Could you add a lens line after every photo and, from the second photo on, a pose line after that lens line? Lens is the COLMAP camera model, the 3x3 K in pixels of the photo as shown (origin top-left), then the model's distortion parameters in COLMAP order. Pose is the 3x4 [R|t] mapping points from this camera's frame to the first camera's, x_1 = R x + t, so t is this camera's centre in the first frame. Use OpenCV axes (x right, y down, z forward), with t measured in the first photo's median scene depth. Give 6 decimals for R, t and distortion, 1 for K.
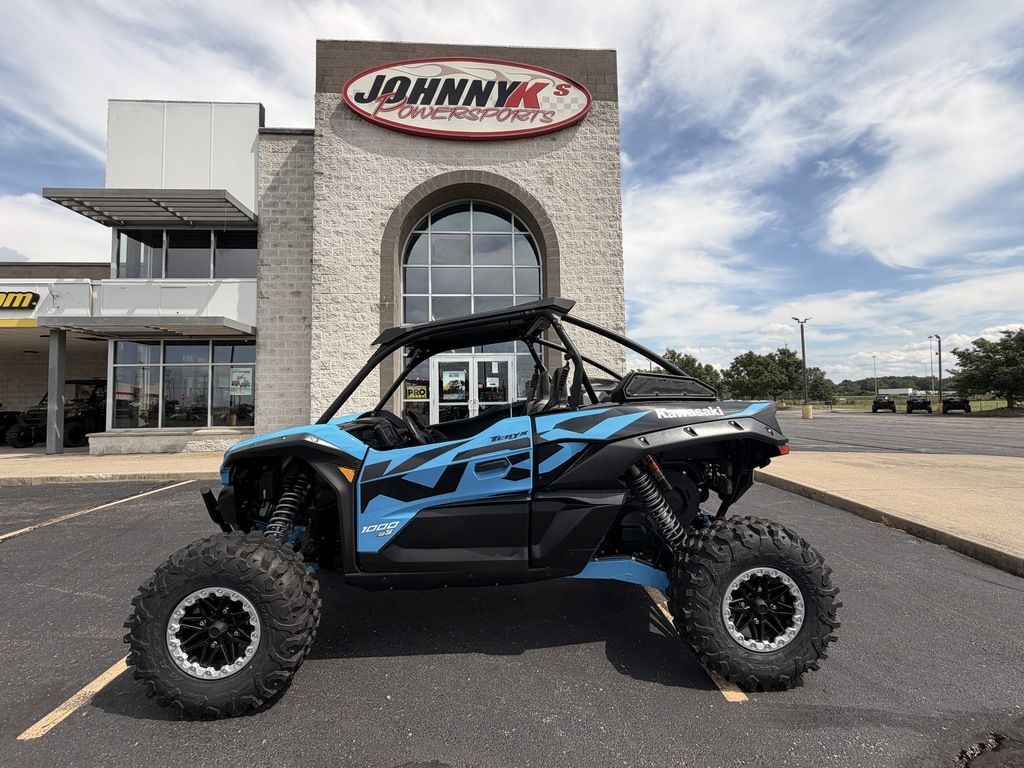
lens RADIAL K [[410.7, 0, 512.7], [0, 410.7, 386.5], [0, 0, 1]] dist [0.005747, -0.000620]
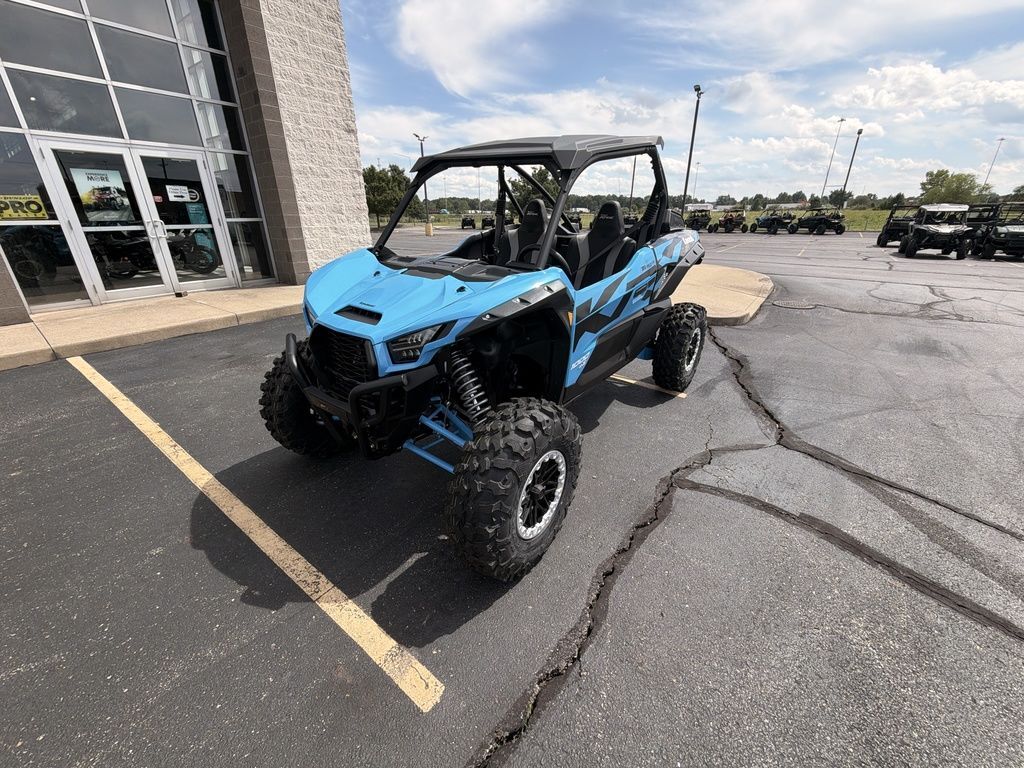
lens RADIAL K [[410.7, 0, 508.2], [0, 410.7, 380.4], [0, 0, 1]] dist [0.005747, -0.000620]
pose [[0.637550, -0.280971, 0.717346, -0.080466], [-0.029456, 0.921553, 0.387134, -0.001621], [-0.769845, -0.267948, 0.579260, 0.032662]]
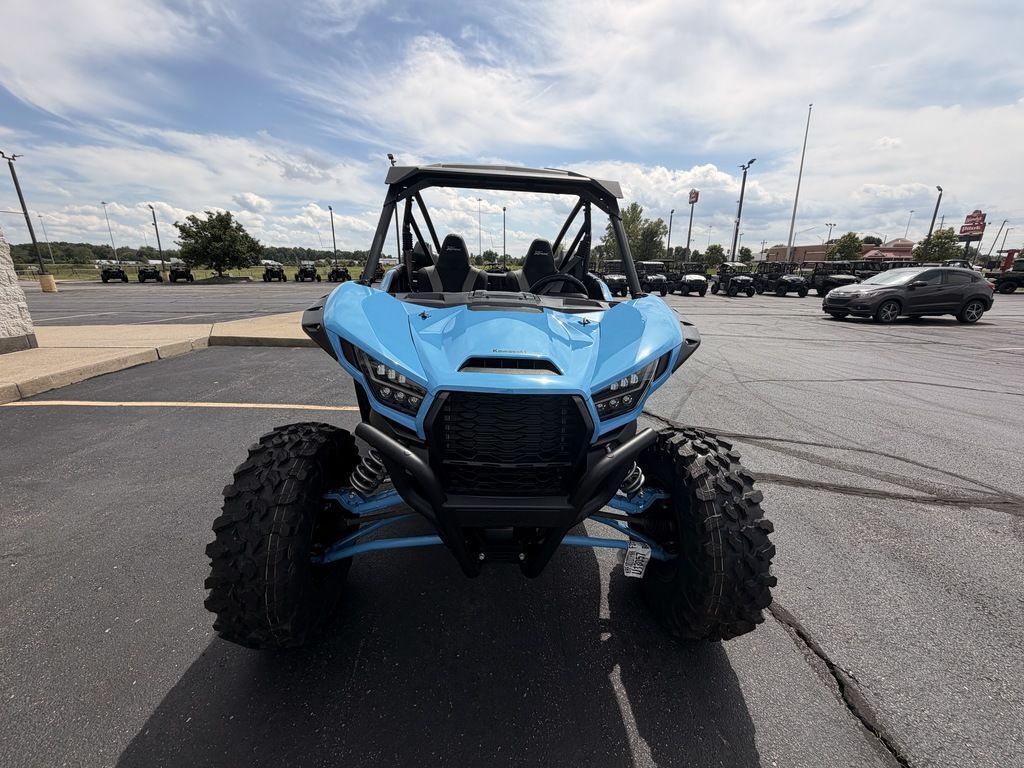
lens RADIAL K [[410.7, 0, 505.6], [0, 410.7, 380.0], [0, 0, 1]] dist [0.005747, -0.000620]
pose [[0.010815, -0.252818, 0.967453, -0.087349], [-0.038823, 0.966674, 0.253048, 0.003536], [-0.999188, -0.040296, 0.000640, 0.079365]]
